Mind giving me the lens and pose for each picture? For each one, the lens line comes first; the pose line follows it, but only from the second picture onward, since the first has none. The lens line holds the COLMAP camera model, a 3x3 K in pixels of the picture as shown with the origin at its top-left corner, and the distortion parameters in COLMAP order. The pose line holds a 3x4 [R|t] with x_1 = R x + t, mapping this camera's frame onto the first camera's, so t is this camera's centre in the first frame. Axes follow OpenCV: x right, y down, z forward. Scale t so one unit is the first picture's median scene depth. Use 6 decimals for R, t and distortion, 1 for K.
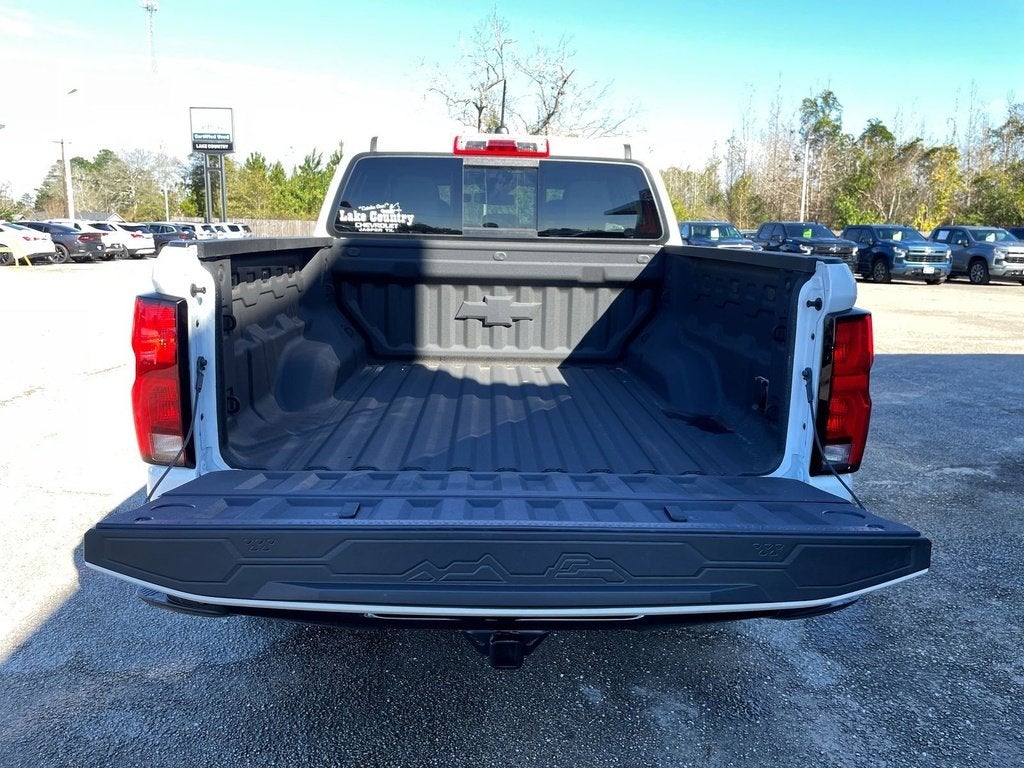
lens RADIAL K [[778.5, 0, 521.2], [0, 778.5, 378.4], [0, 0, 1]] dist [0.042116, -0.049365]
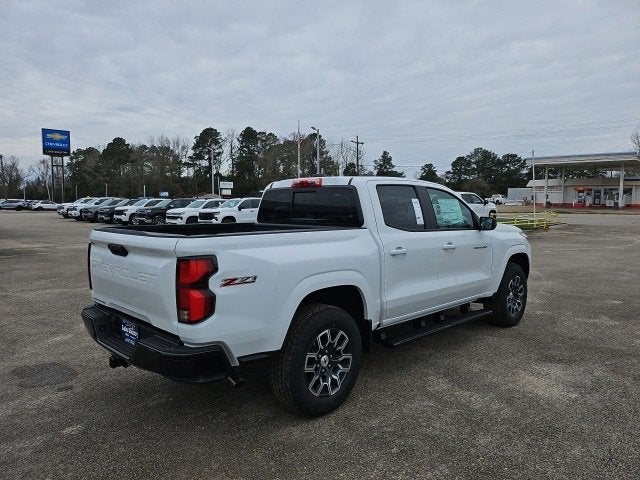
lens RADIAL K [[455.0, 0, 311.9], [0, 455.0, 239.9], [0, 0, 1]] dist [0.041106, -0.050863]
pose [[0.641210, 0.031439, -0.766721, 1.765840], [-0.128276, 0.989493, -0.066704, -0.092636], [0.756568, 0.141123, 0.638505, 0.365644]]
